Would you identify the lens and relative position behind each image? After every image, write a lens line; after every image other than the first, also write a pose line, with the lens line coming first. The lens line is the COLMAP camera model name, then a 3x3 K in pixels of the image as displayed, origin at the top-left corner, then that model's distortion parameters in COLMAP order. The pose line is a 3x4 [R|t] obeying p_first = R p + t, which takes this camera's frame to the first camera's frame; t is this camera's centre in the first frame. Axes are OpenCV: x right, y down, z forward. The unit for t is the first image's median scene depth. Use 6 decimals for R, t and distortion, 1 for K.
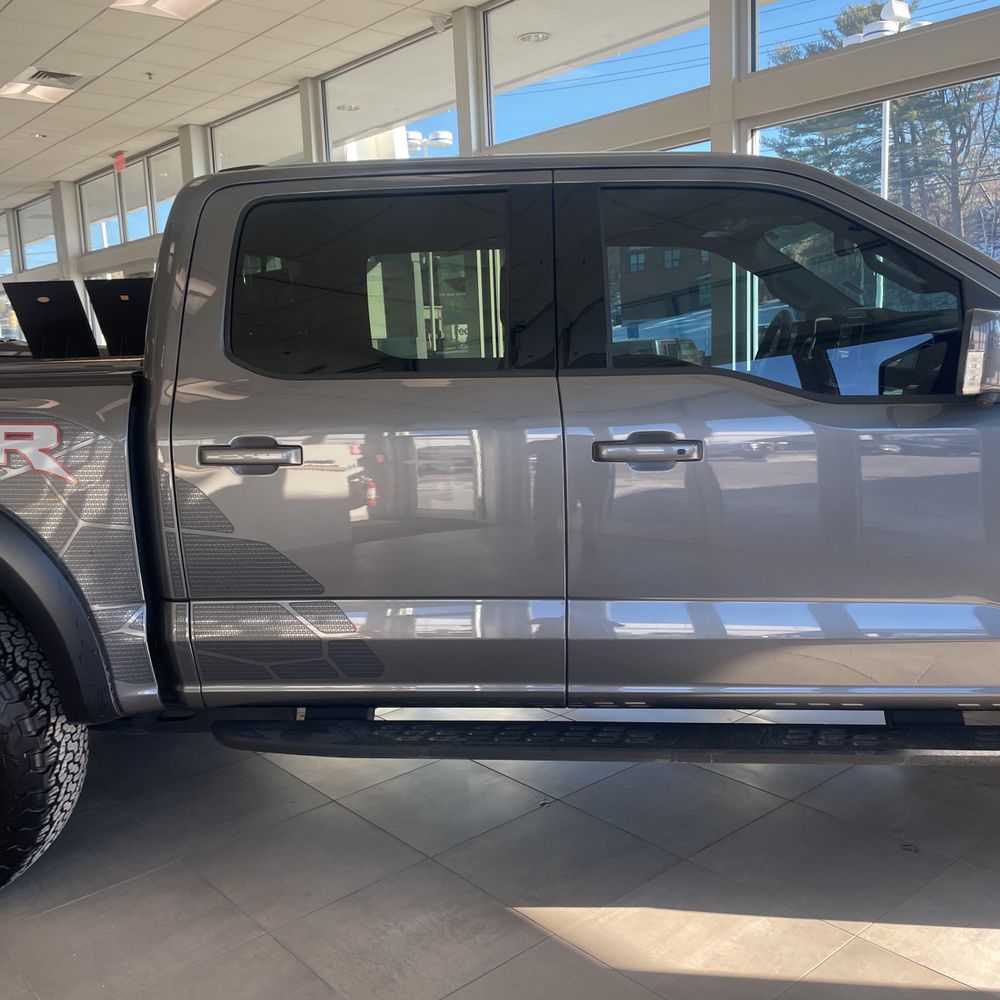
lens RADIAL K [[1006.4, 0, 488.1], [0, 1006.4, 493.2], [0, 0, 1]] dist [0.111506, -0.154577]
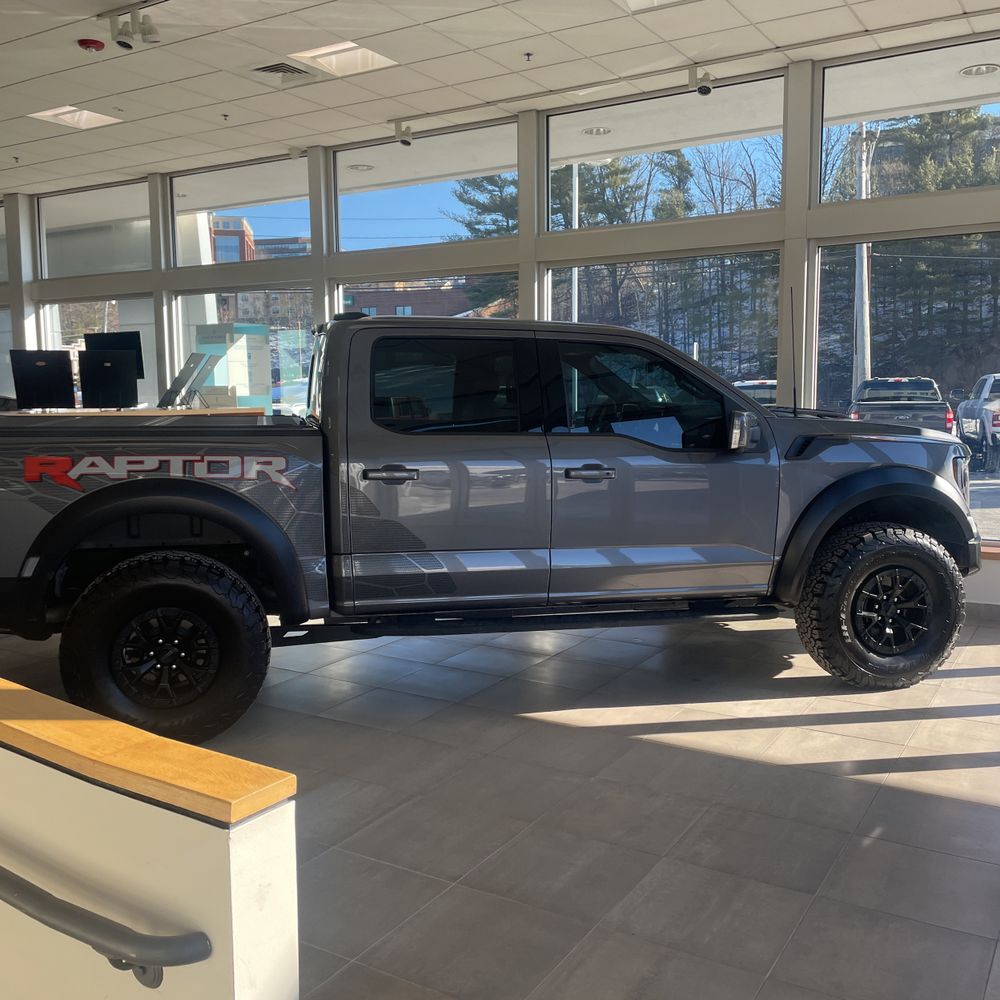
lens RADIAL K [[1006.4, 0, 488.1], [0, 1006.4, 493.2], [0, 0, 1]] dist [0.111506, -0.154577]
pose [[0.952878, 0.002592, 0.303342, -0.610623], [0.012063, 0.998849, -0.046426, 0.083860], [-0.303113, 0.047898, 0.951750, -0.808048]]
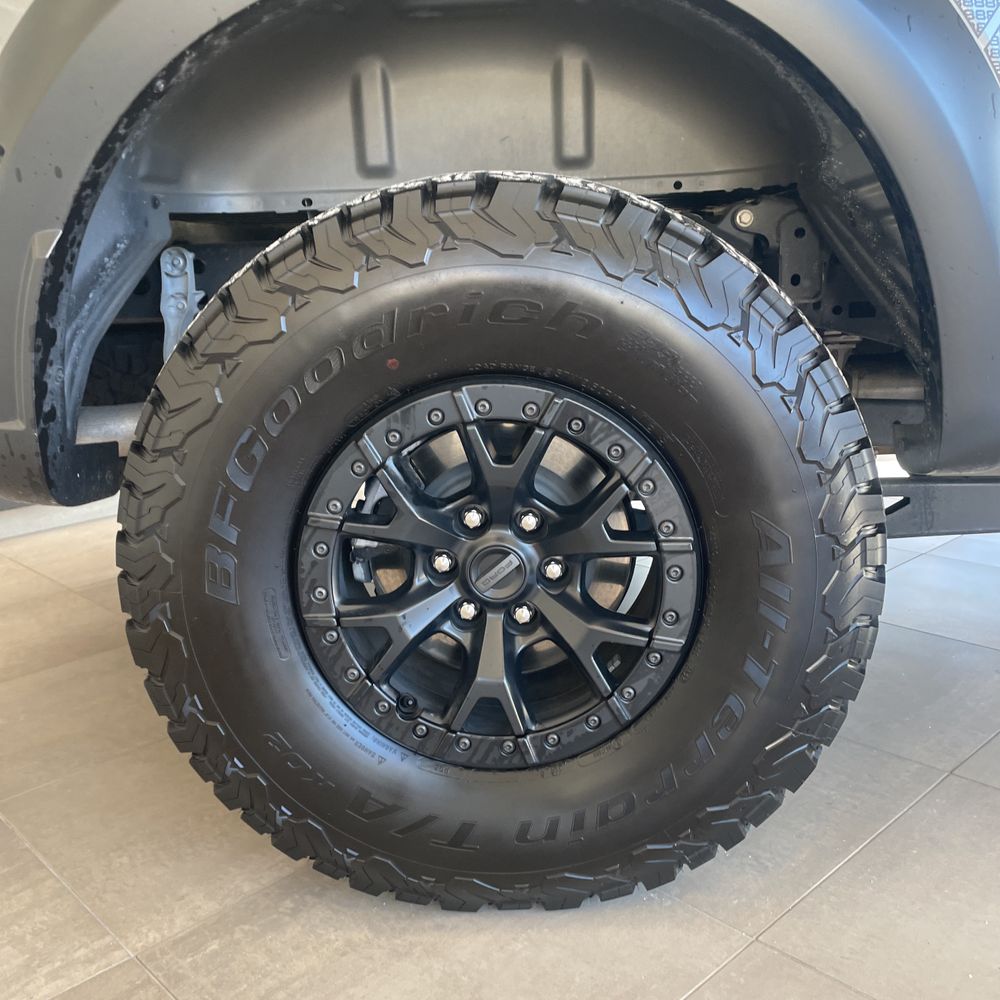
lens RADIAL K [[1006.4, 0, 488.1], [0, 1006.4, 493.2], [0, 0, 1]] dist [0.111506, -0.154577]
pose [[0.999139, -0.020030, 0.036341, -0.625310], [0.017522, 0.997526, 0.068087, 0.207499], [-0.037615, -0.067392, 0.997017, 0.585624]]
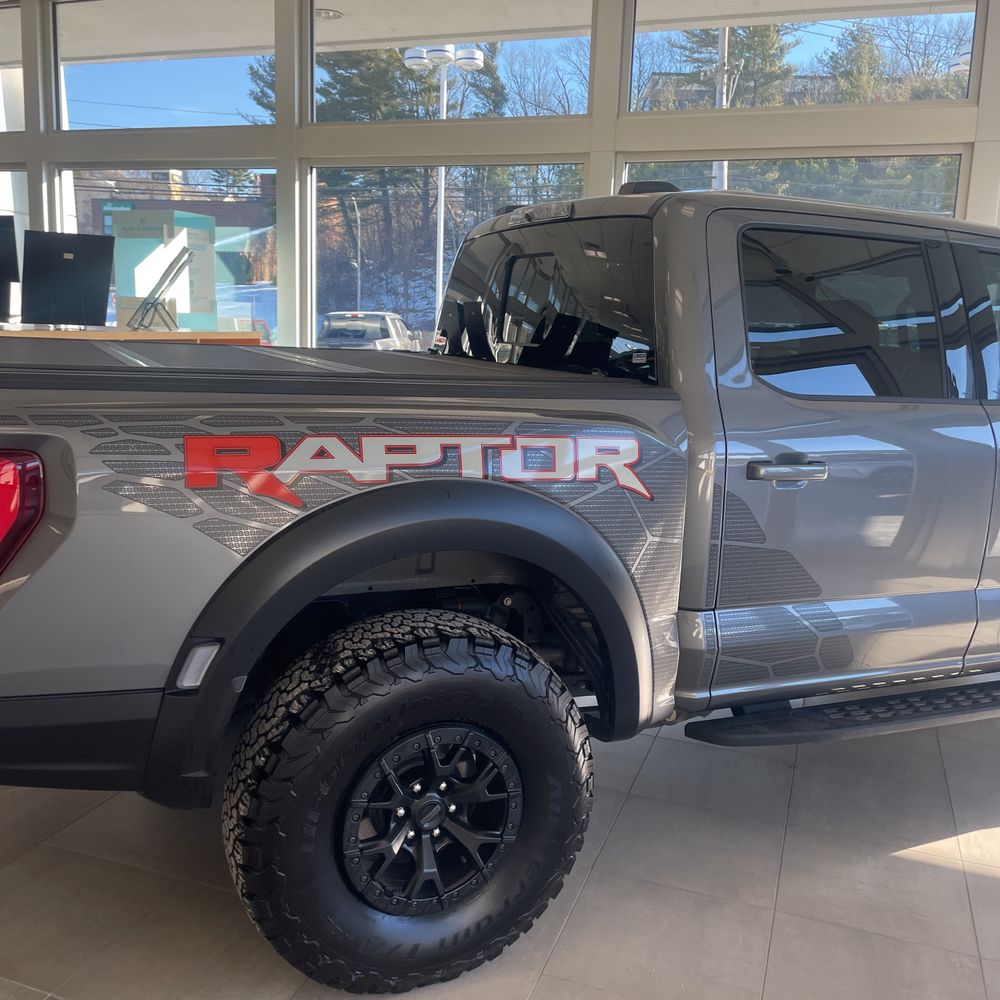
lens RADIAL K [[1010.2, 0, 476.1], [0, 1010.2, 496.2], [0, 0, 1]] dist [0.111769, -0.183821]
pose [[0.870206, -0.012318, 0.492534, -1.018254], [-0.000206, 0.999678, 0.025365, -0.035917], [-0.492688, -0.022174, 0.869923, 0.221072]]
